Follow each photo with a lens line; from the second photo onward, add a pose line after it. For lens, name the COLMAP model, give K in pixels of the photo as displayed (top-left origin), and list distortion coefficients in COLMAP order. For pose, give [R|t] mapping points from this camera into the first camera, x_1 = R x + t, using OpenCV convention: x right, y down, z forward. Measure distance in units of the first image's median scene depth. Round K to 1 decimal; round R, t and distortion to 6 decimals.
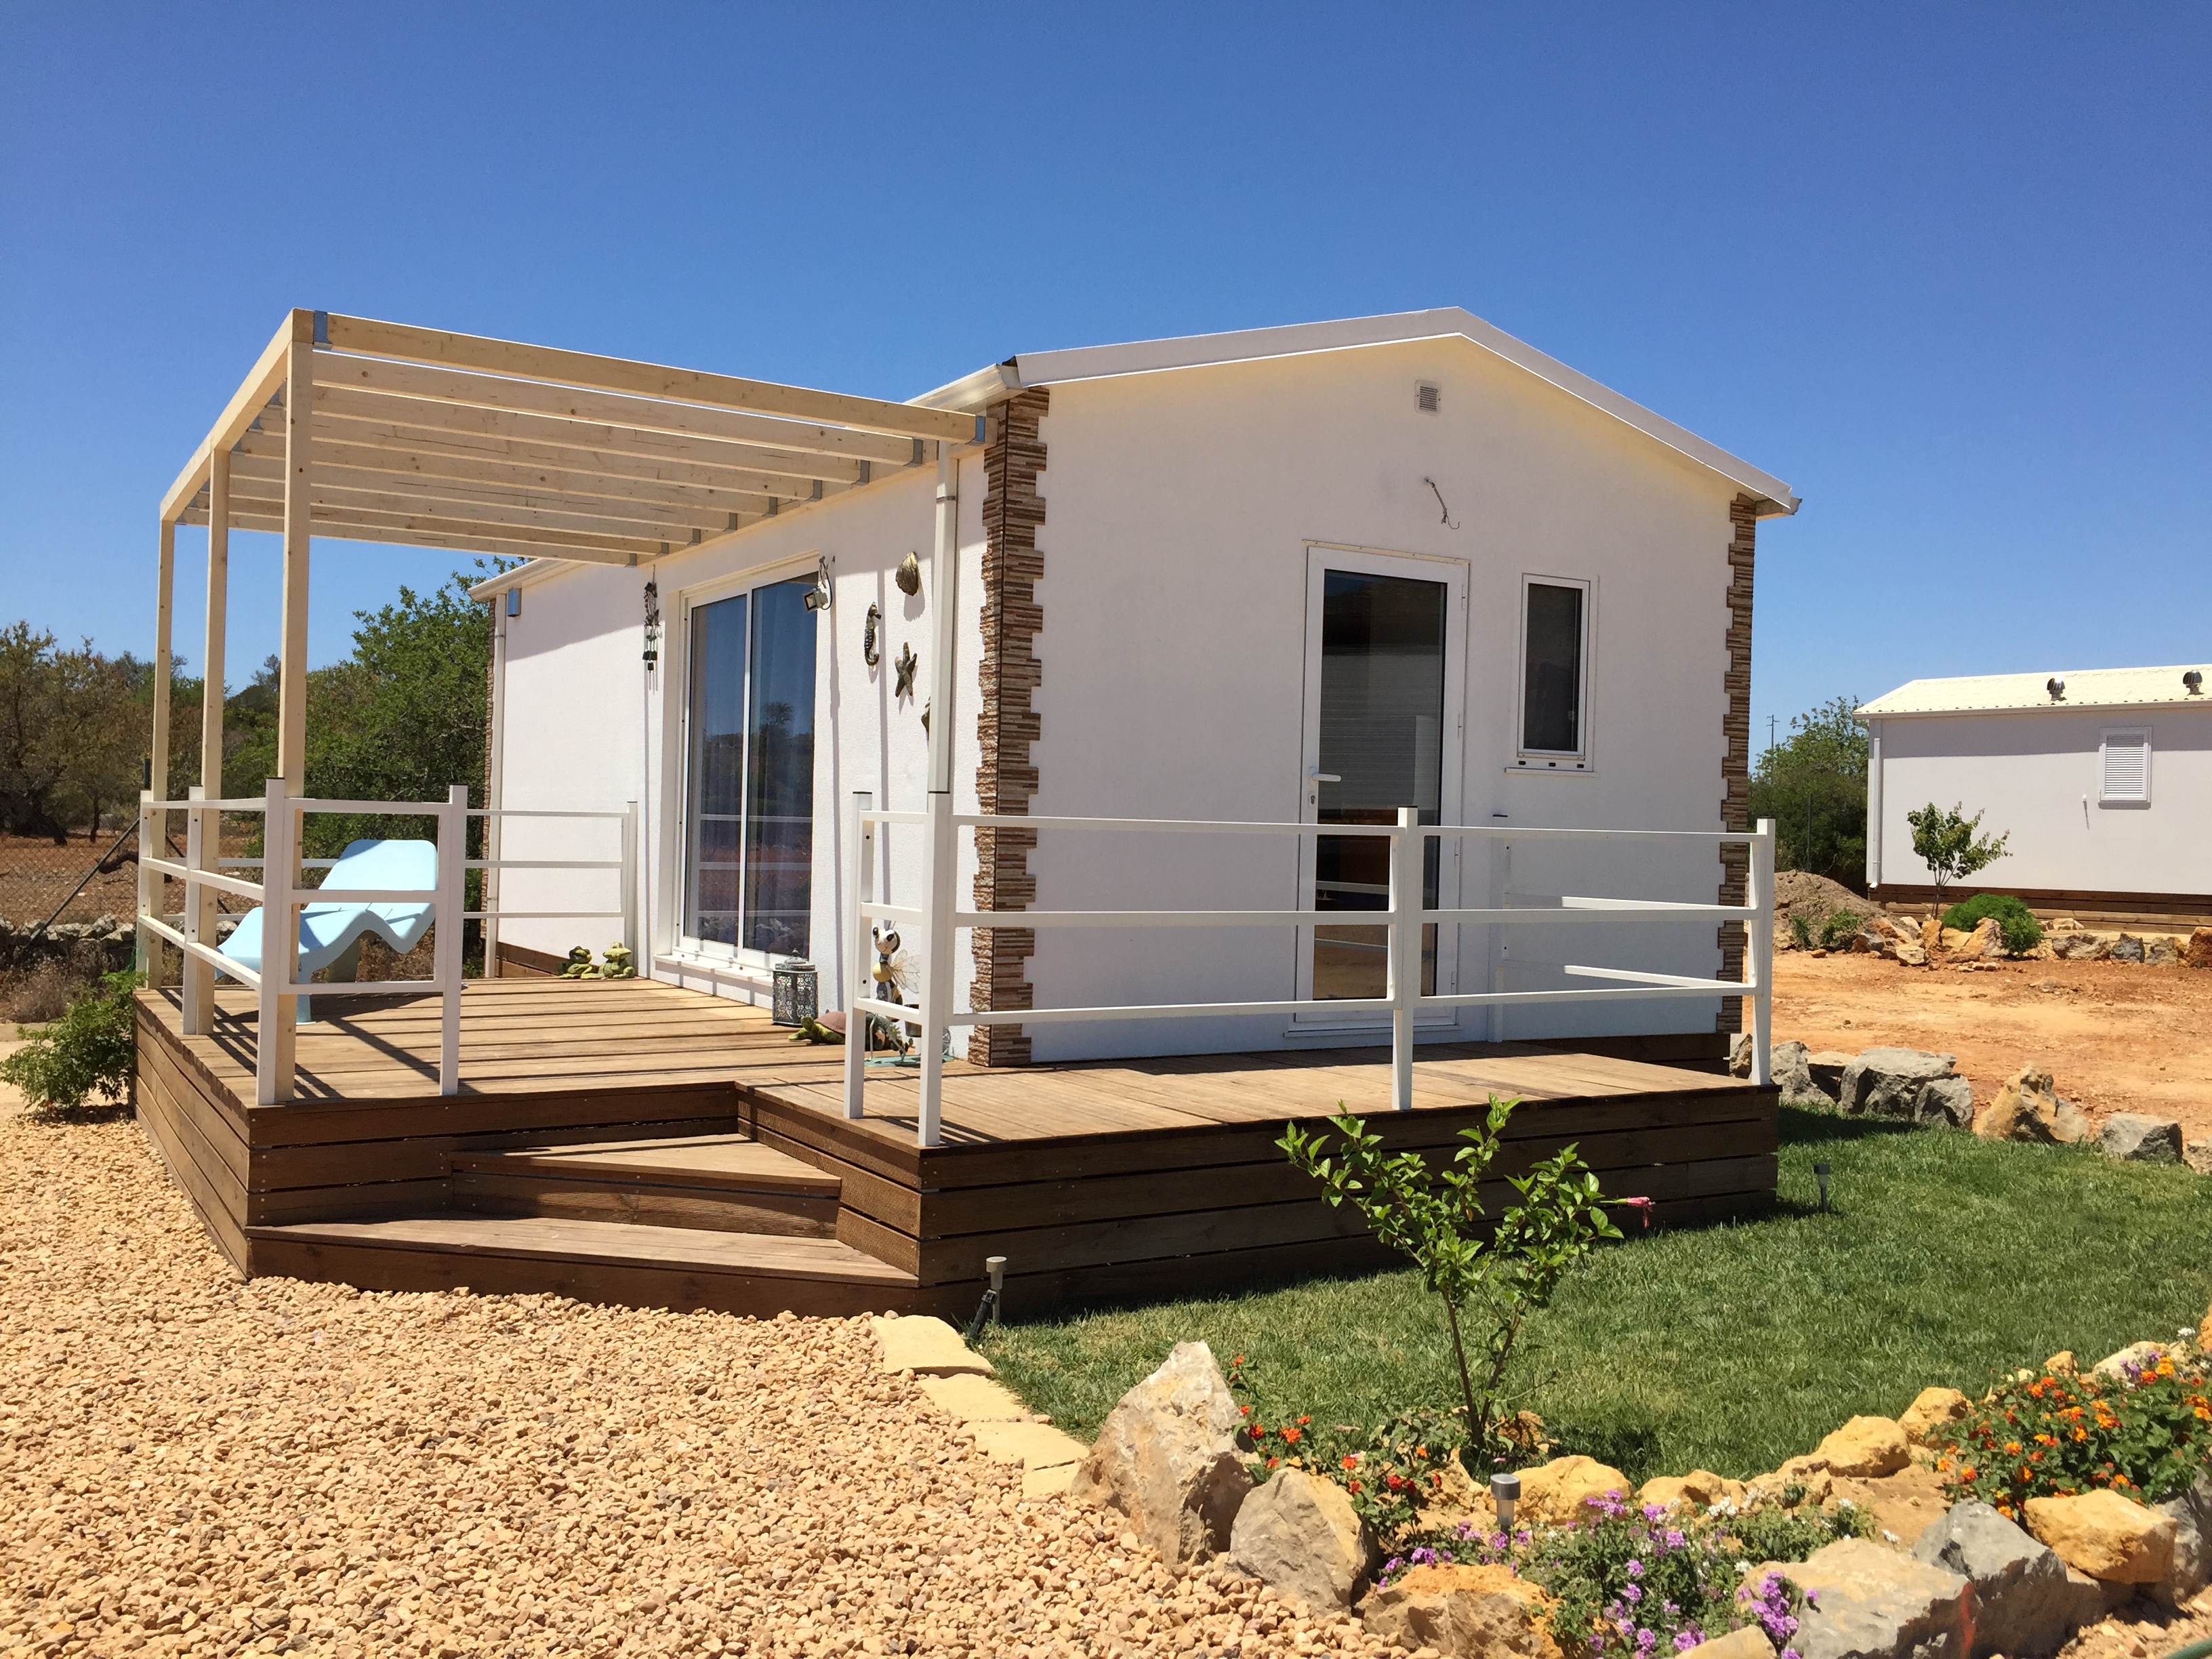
lens RADIAL K [[1899.0, 0, 1106.0], [0, 1899.0, 829.5], [0, 0, 1]] dist [0.077117, -0.114571]
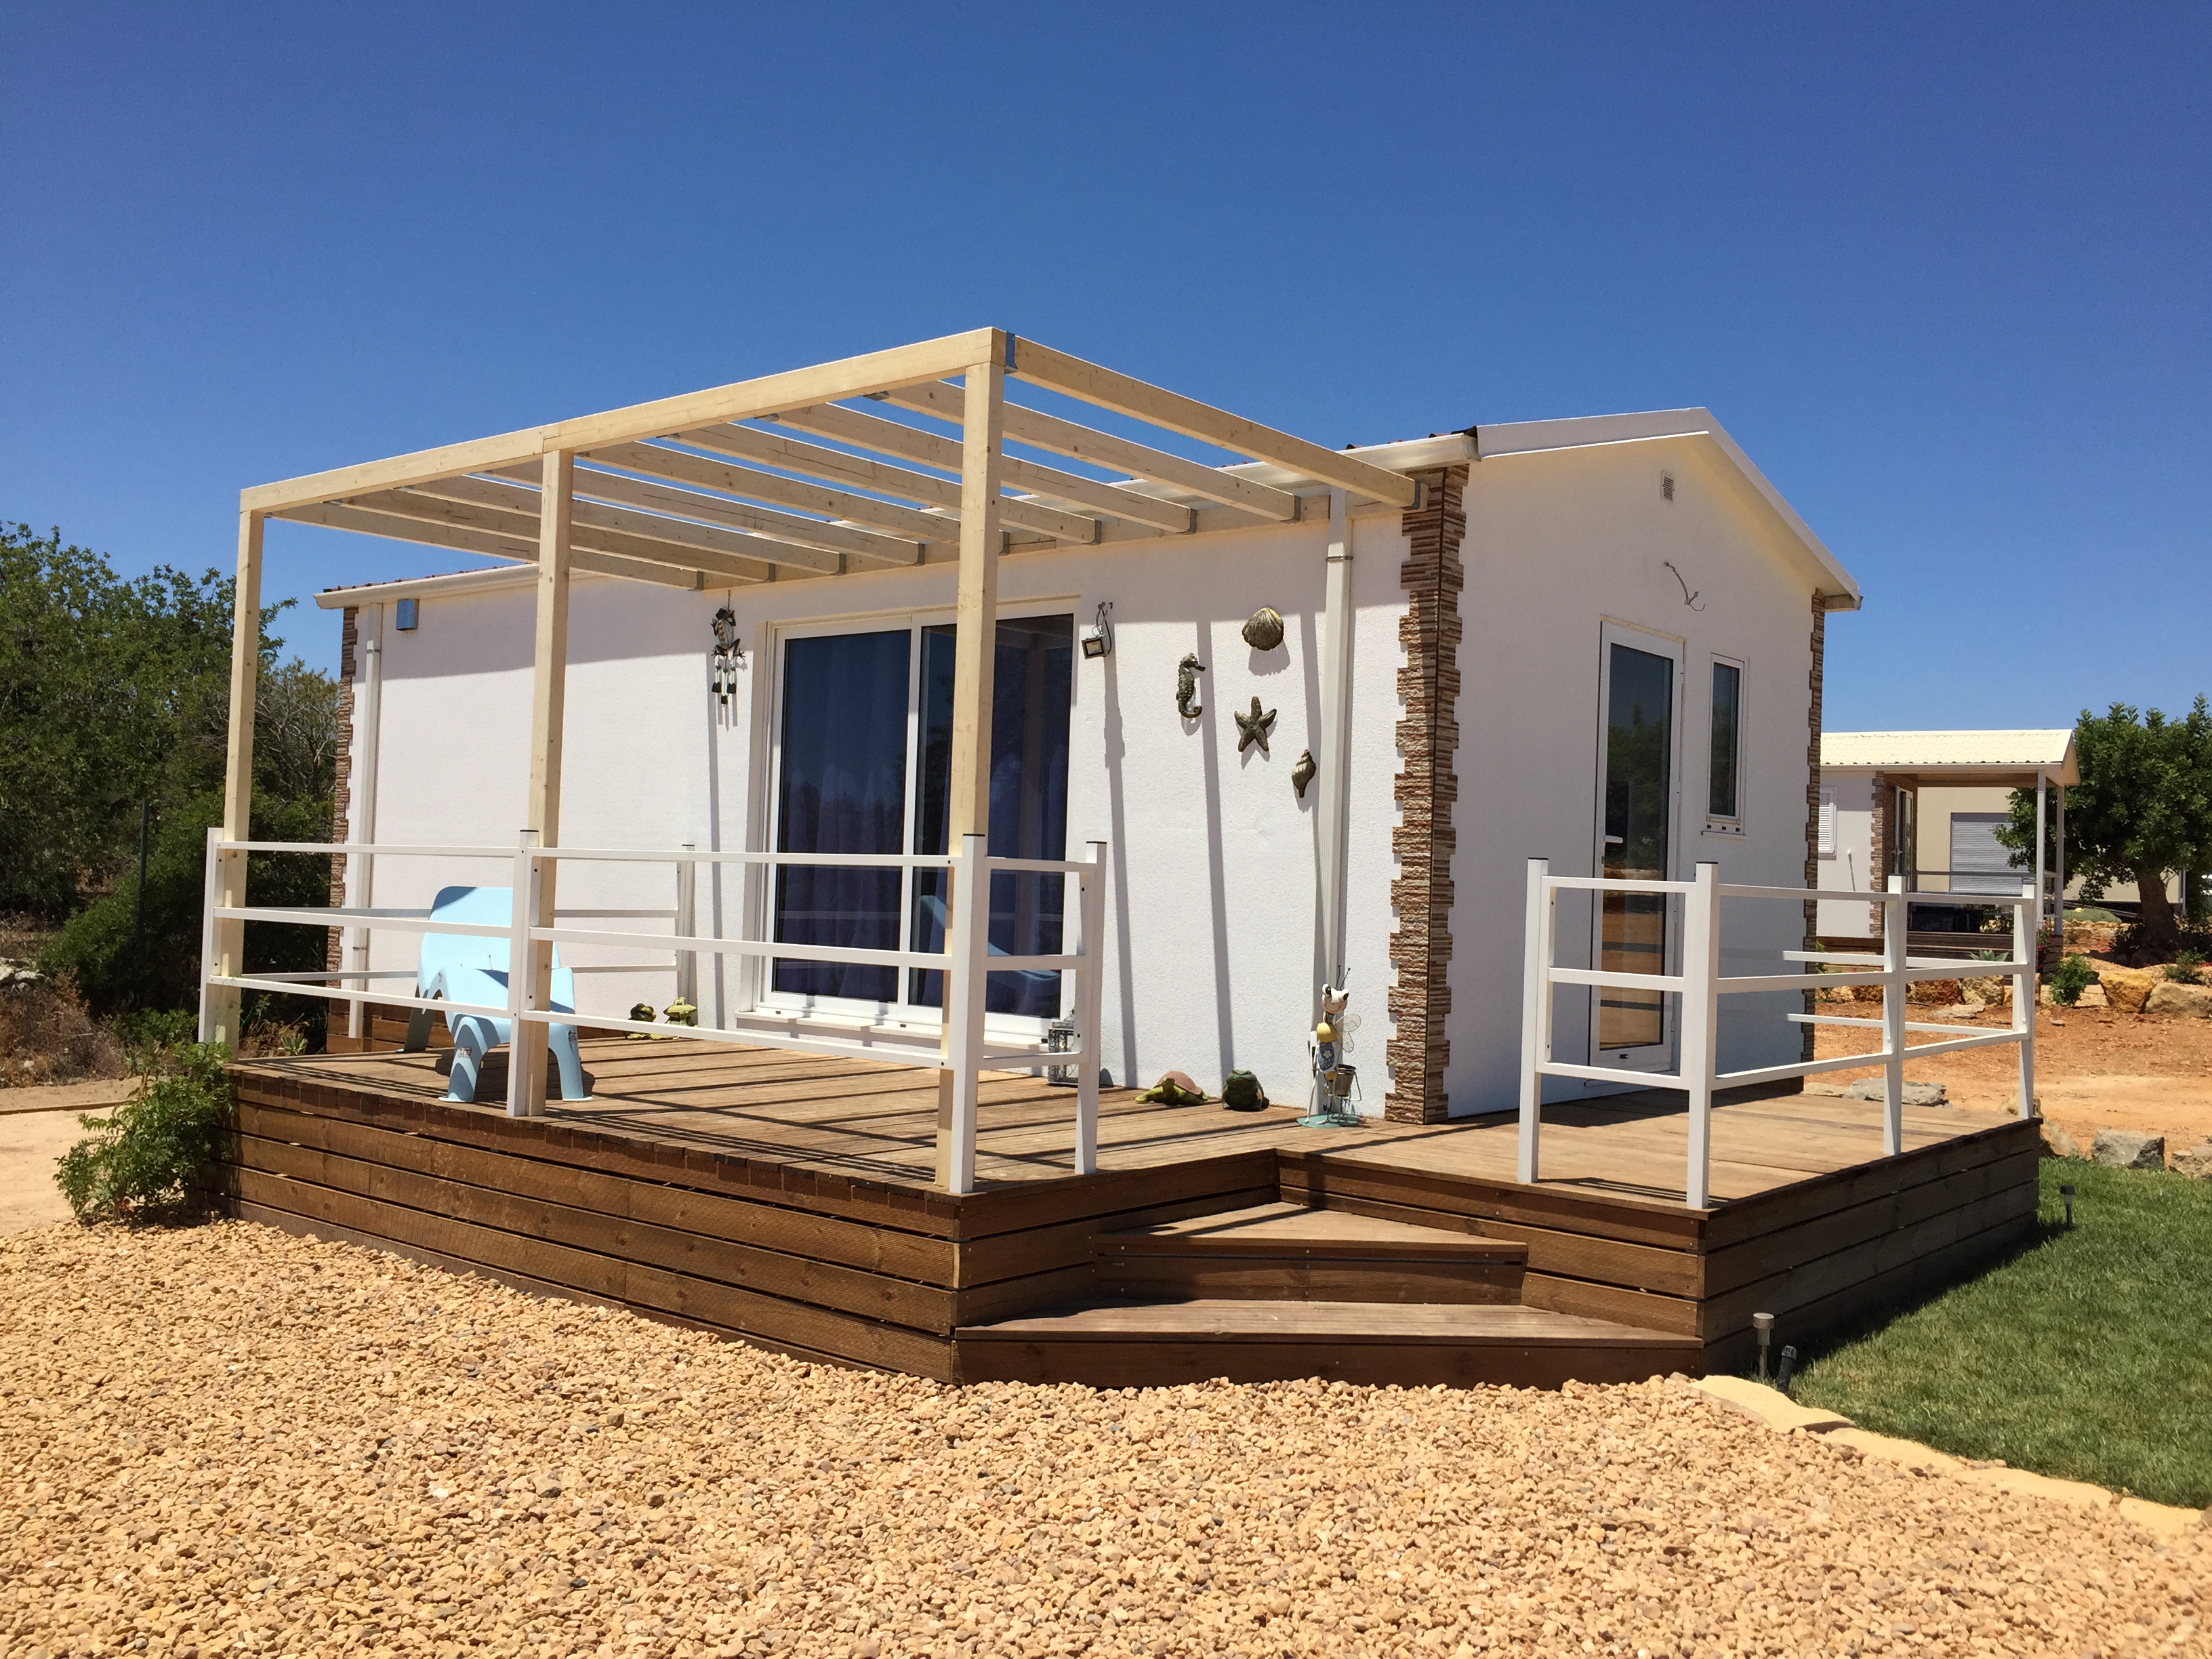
lens RADIAL K [[1899.0, 0, 1106.0], [0, 1899.0, 829.5], [0, 0, 1]] dist [0.077117, -0.114571]
pose [[0.944986, 0.016640, 0.326688, -0.543073], [-0.011302, 0.999770, -0.018232, -0.011095], [-0.326916, 0.013537, 0.944956, 0.095492]]
